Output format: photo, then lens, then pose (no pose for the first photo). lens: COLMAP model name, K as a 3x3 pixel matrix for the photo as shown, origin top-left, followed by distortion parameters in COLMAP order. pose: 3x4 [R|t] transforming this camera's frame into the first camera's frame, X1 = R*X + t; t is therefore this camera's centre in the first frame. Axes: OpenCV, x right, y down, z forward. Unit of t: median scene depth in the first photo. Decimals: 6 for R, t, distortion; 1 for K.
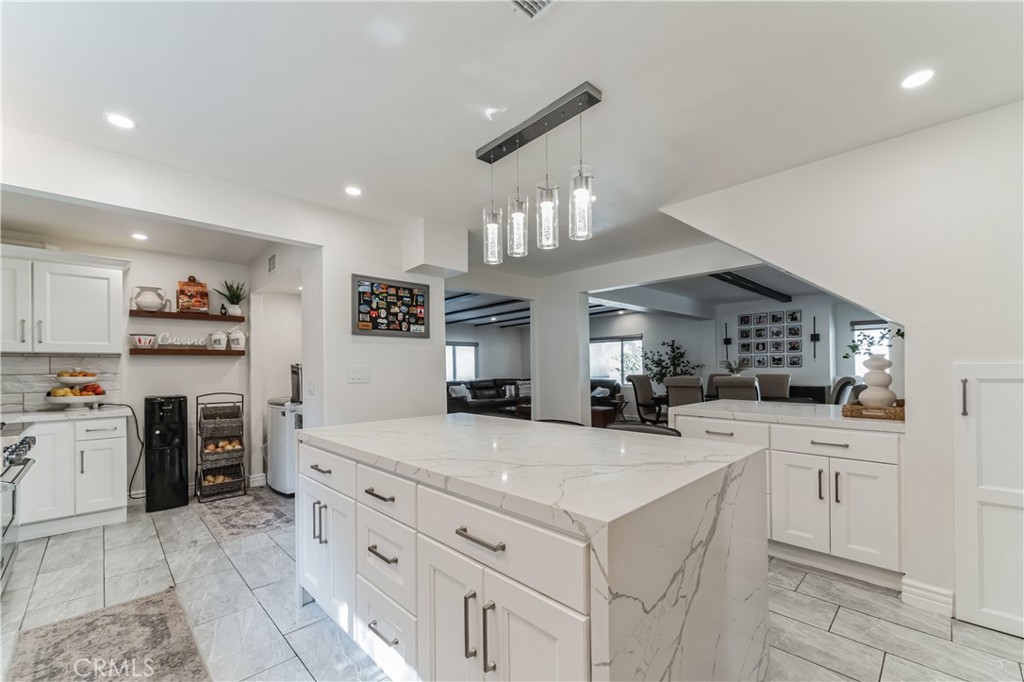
lens RADIAL K [[421.9, 0, 516.6], [0, 421.9, 365.2], [0, 0, 1]] dist [-0.001211, -0.000514]
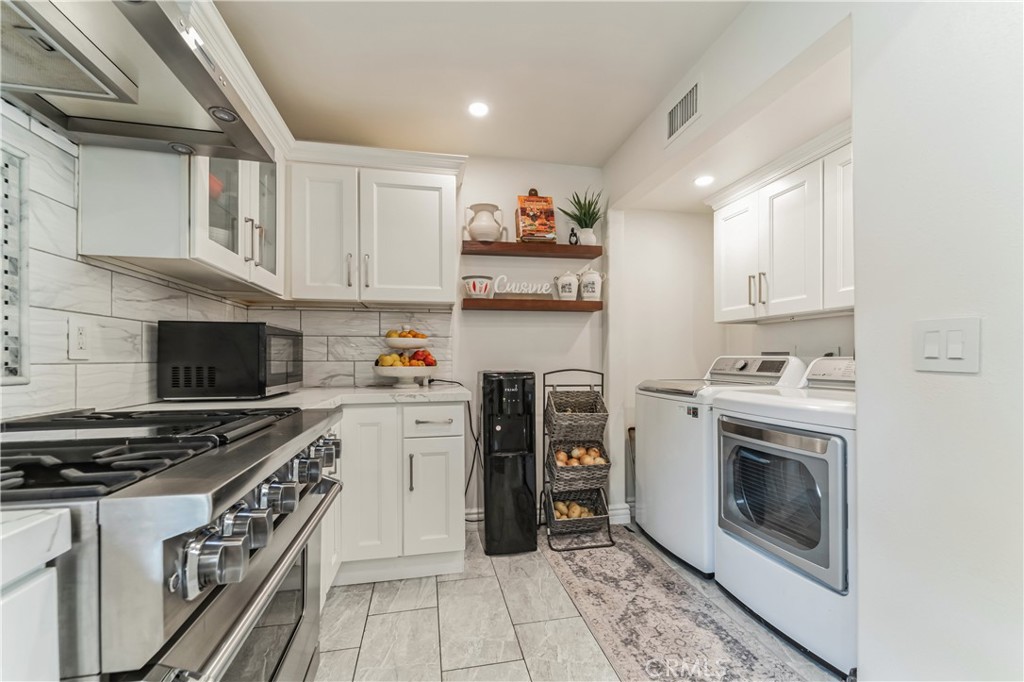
lens RADIAL K [[421.9, 0, 516.6], [0, 421.9, 365.2], [0, 0, 1]] dist [-0.001211, -0.000514]
pose [[0.843924, 0.018331, -0.536149, -0.473692], [-0.002932, 0.999559, 0.029560, 0.044939], [0.536454, -0.023374, 0.843606, 0.466914]]
